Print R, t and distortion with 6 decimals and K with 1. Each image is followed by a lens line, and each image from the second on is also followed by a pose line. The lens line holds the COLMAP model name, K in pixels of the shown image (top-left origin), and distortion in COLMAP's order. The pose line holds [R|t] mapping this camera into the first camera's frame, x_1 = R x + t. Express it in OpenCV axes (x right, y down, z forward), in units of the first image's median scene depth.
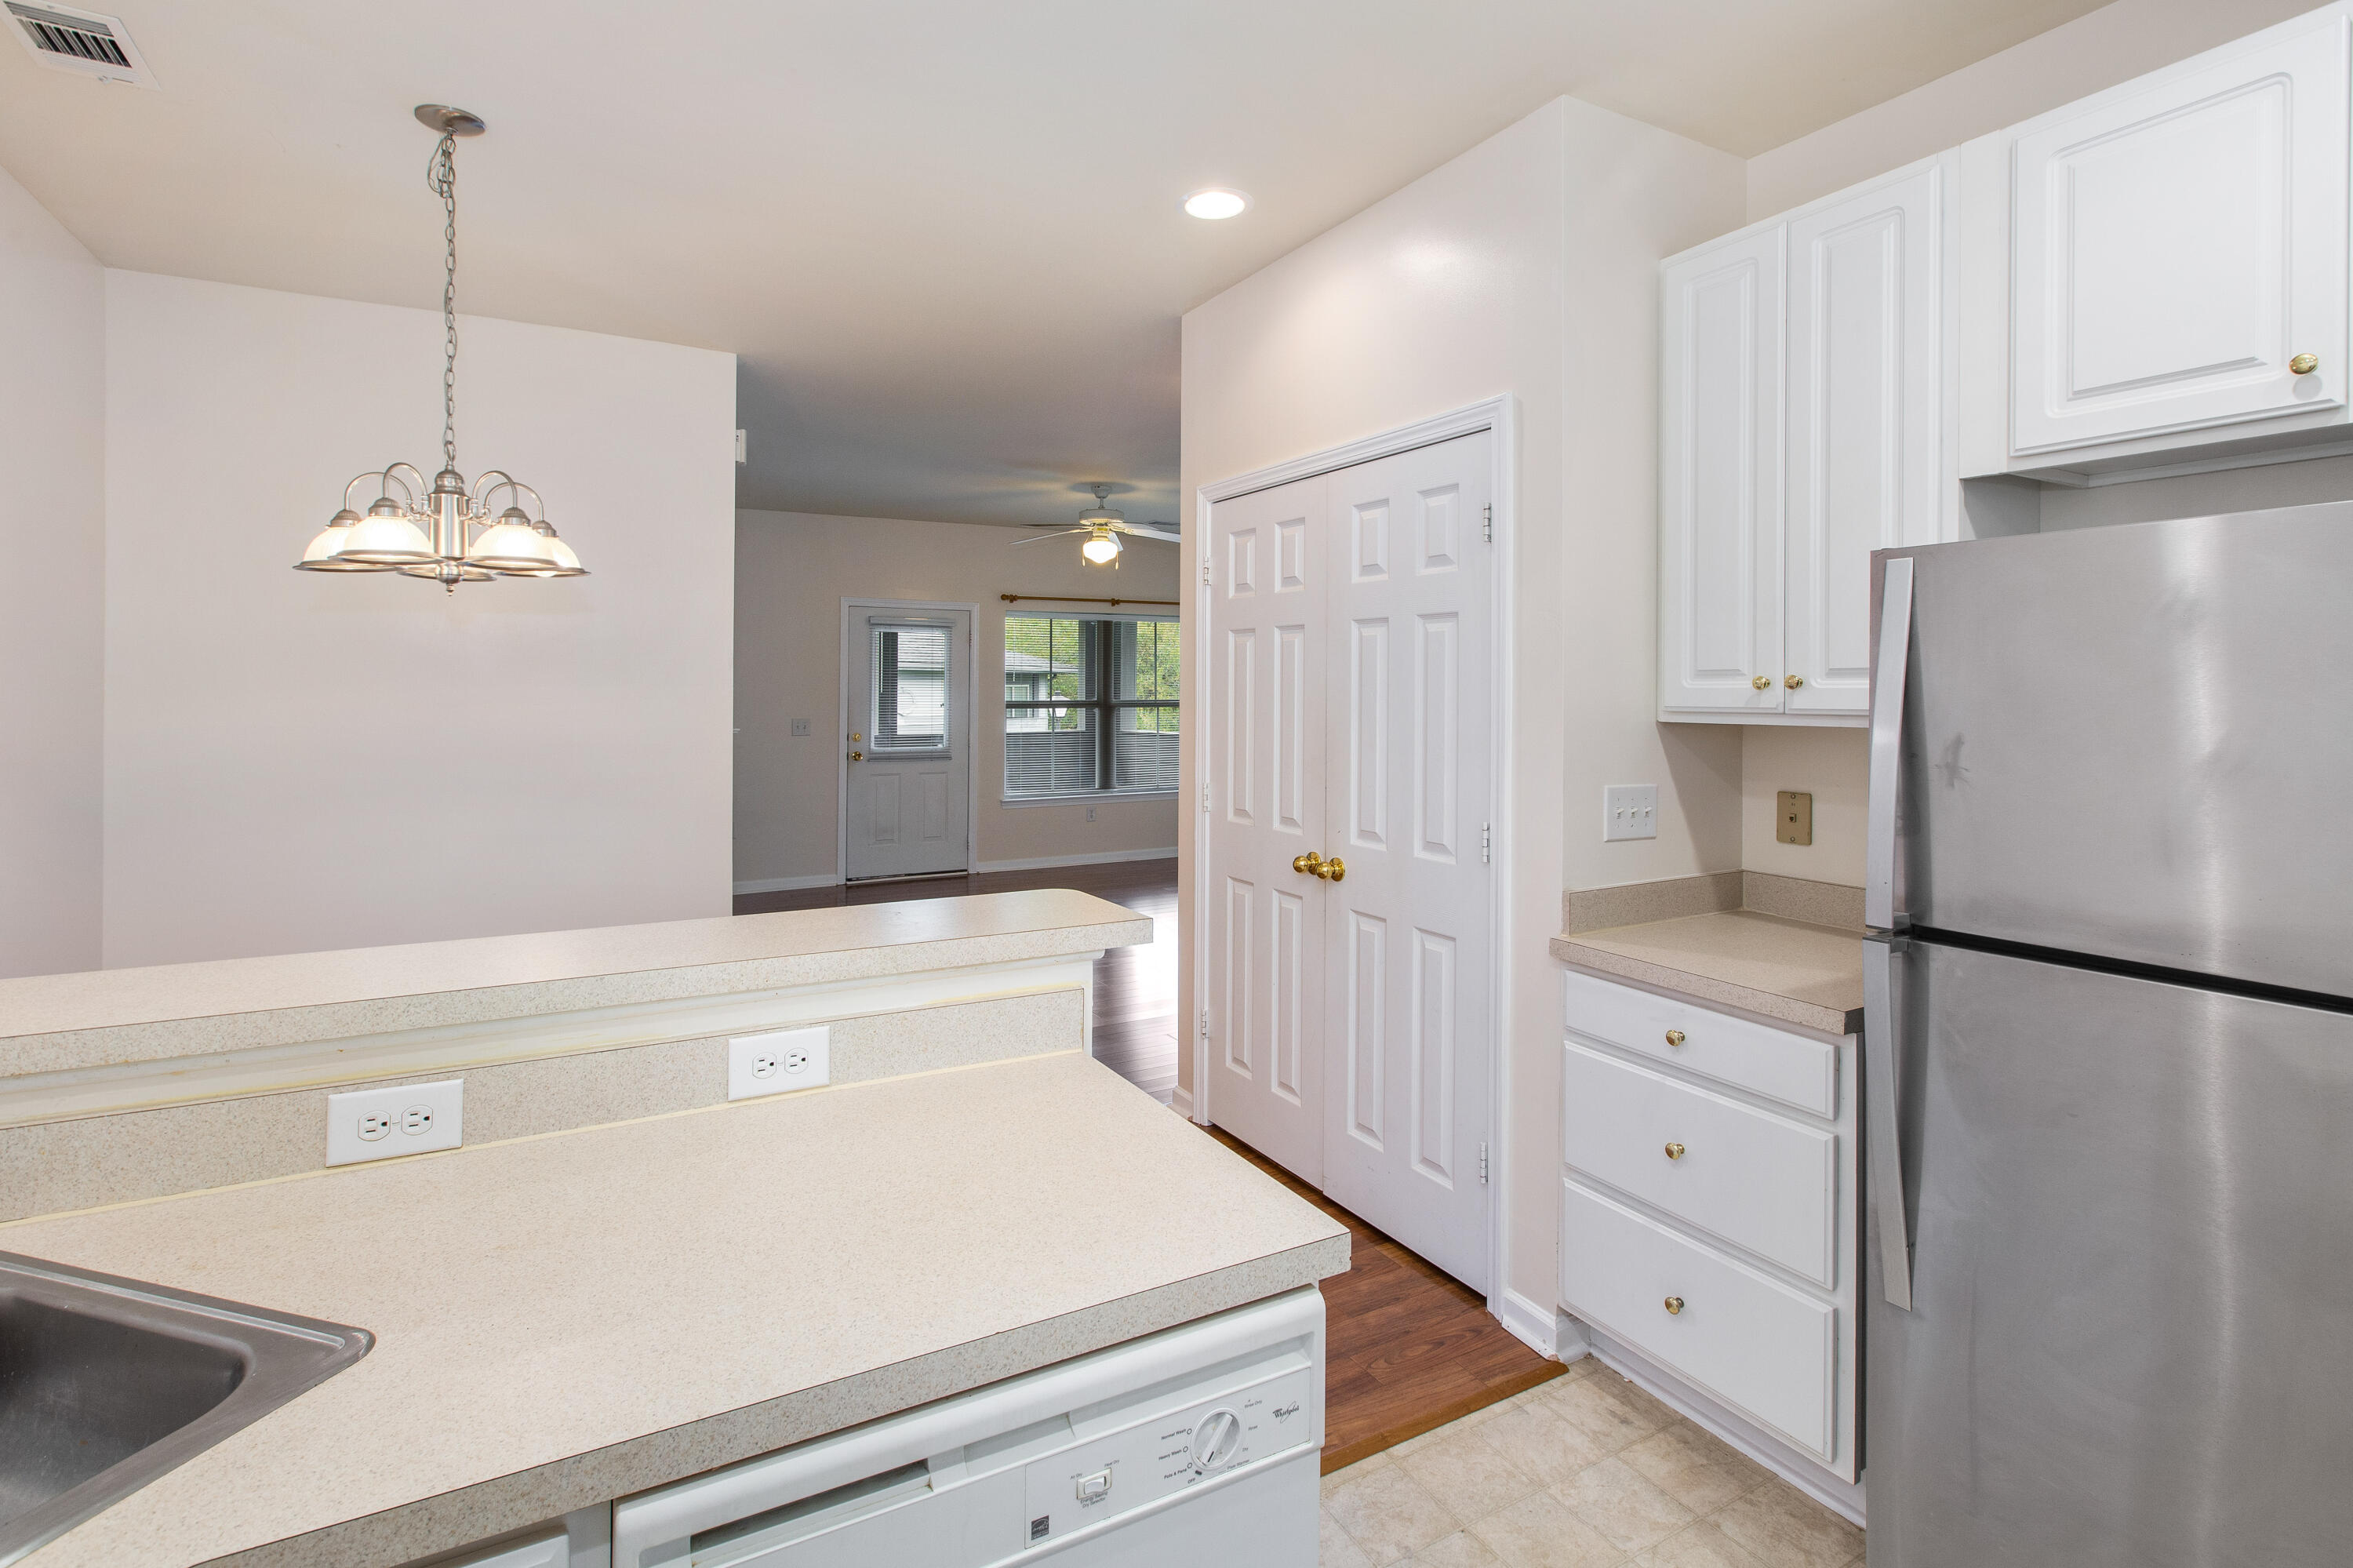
lens RADIAL K [[1092.6, 0, 1125.8], [0, 1092.6, 680.9], [0, 0, 1]] dist [-0.010143, 0.000857]
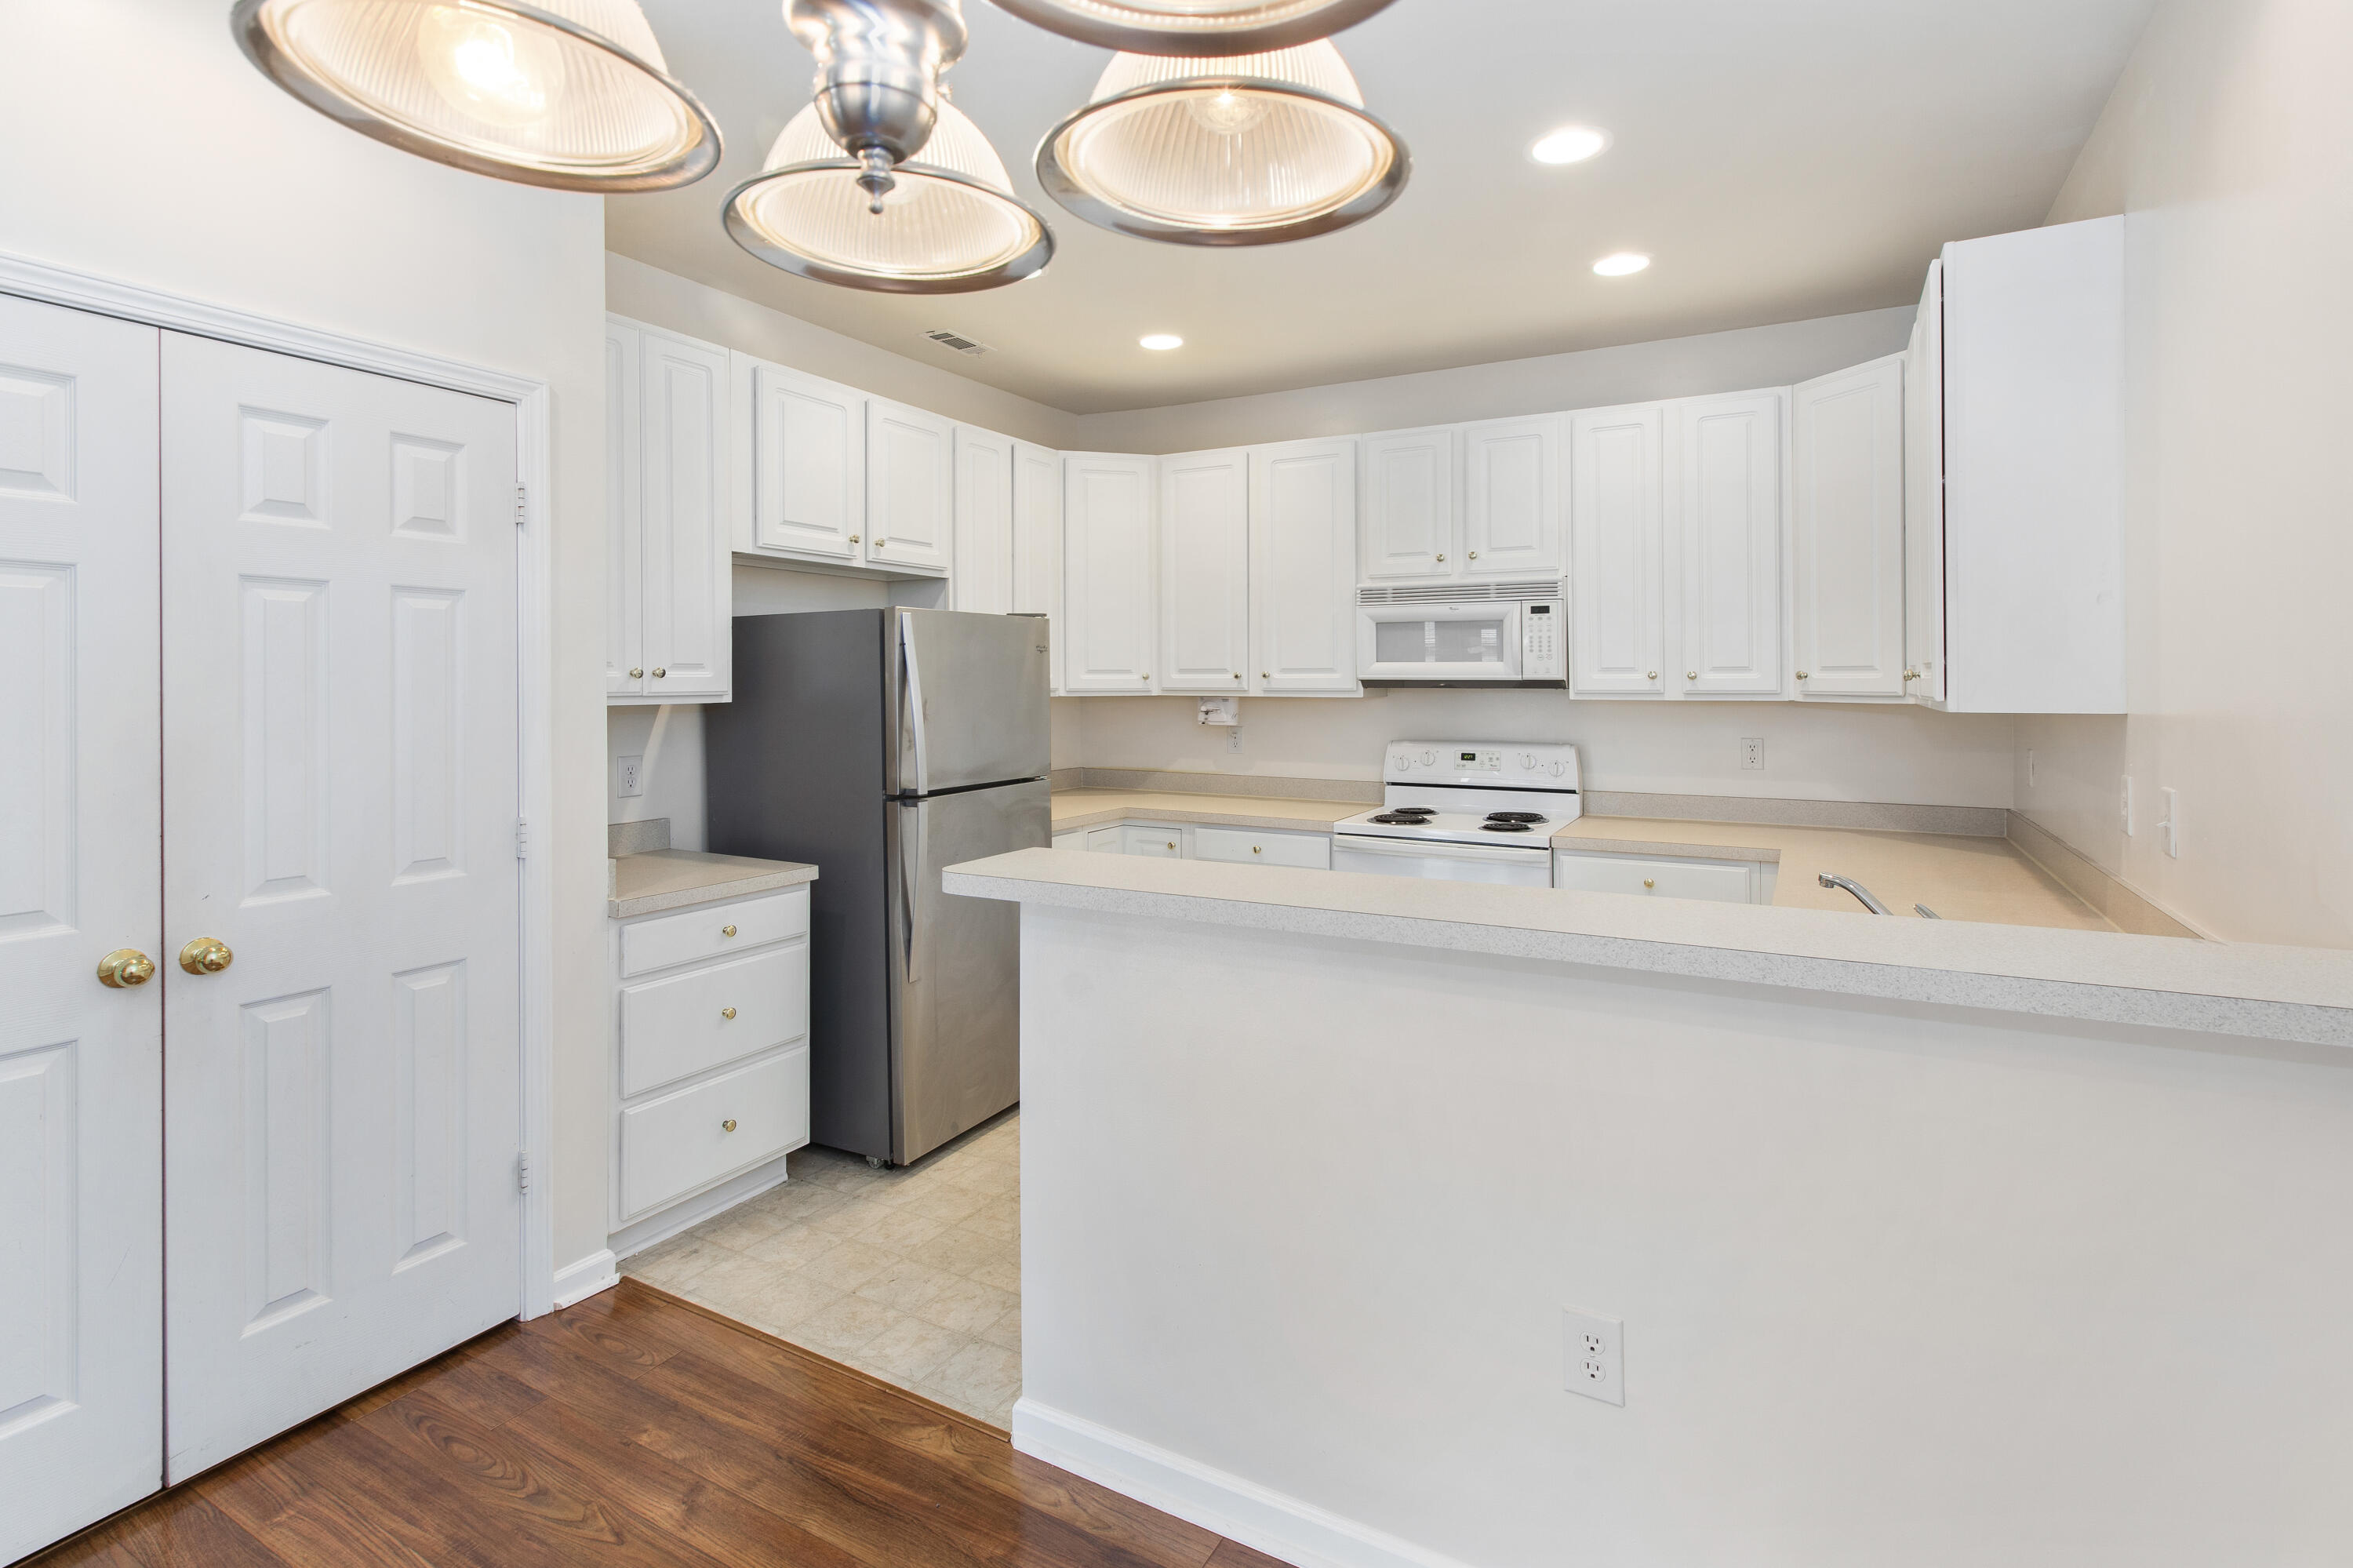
lens RADIAL K [[1092.6, 0, 1197.2], [0, 1092.6, 675.6], [0, 0, 1]] dist [-0.010143, 0.000857]
pose [[-0.546615, 0.002494, 0.837381, -0.937516], [-0.006868, 0.999949, -0.007461, 0.010478], [-0.837356, -0.009830, -0.546569, 1.213943]]
